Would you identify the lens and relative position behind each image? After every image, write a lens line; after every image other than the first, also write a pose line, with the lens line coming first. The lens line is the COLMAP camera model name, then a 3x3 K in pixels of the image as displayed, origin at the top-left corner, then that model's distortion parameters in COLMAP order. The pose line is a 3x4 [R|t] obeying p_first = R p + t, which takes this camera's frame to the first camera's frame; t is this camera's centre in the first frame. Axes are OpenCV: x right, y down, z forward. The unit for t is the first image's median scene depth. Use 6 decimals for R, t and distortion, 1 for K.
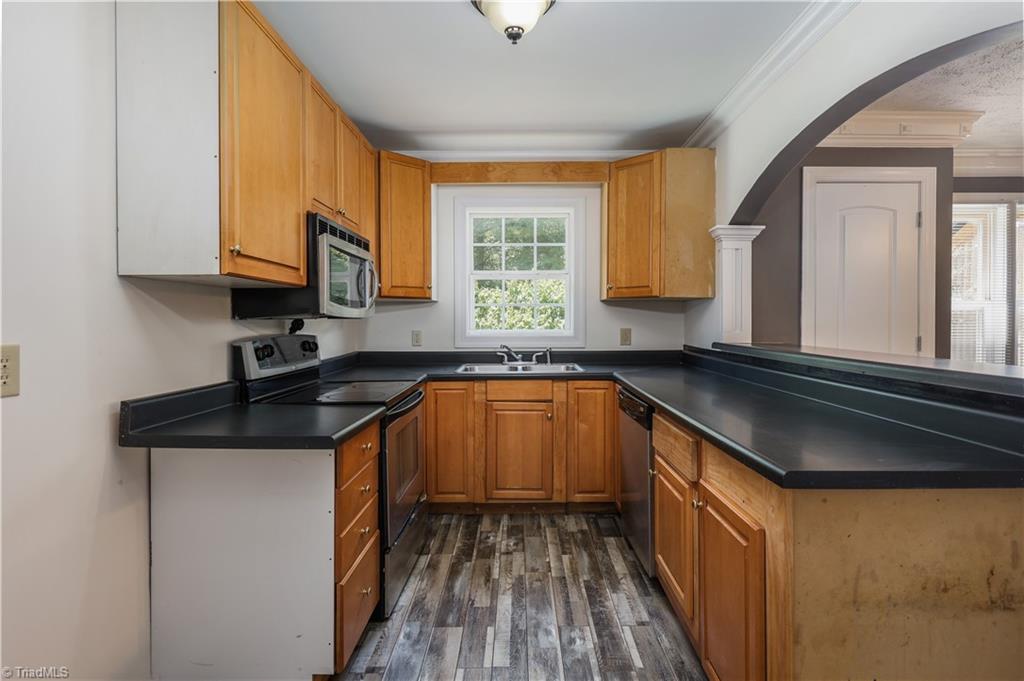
lens RADIAL K [[538.5, 0, 517.7], [0, 538.5, 325.4], [0, 0, 1]] dist [0.004719, 0.000956]
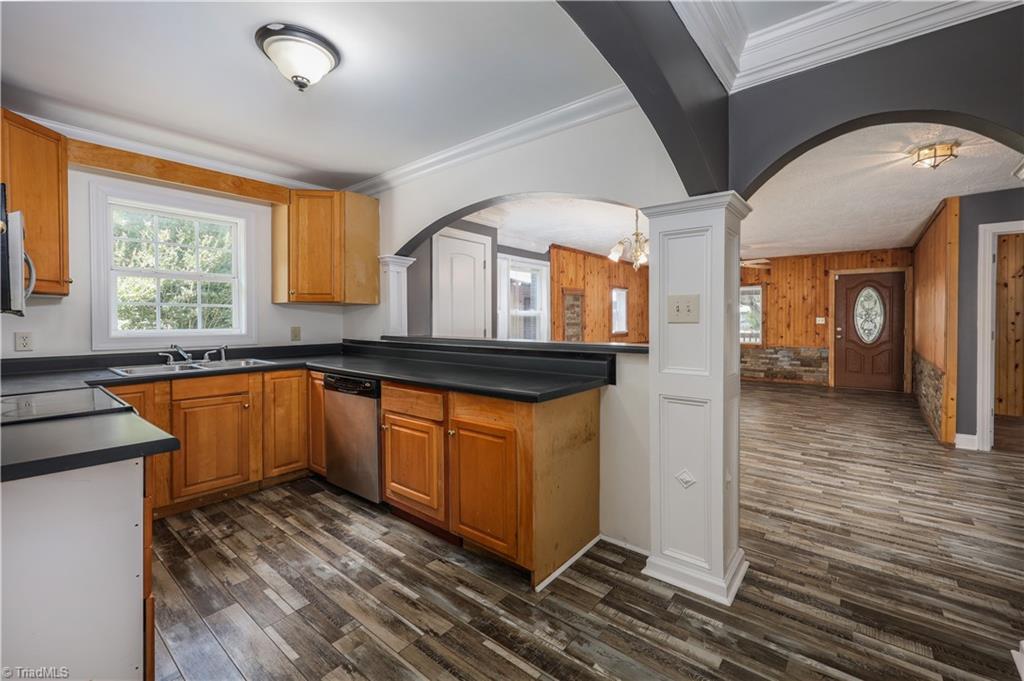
lens RADIAL K [[413.8, 0, 516.7], [0, 413.8, 324.2], [0, 0, 1]] dist [0.012056, -0.000054]
pose [[0.650480, -0.005833, 0.759501, -0.241247], [0.006634, 0.999976, 0.001999, 0.001035], [-0.759495, 0.003738, 0.650503, 0.016168]]
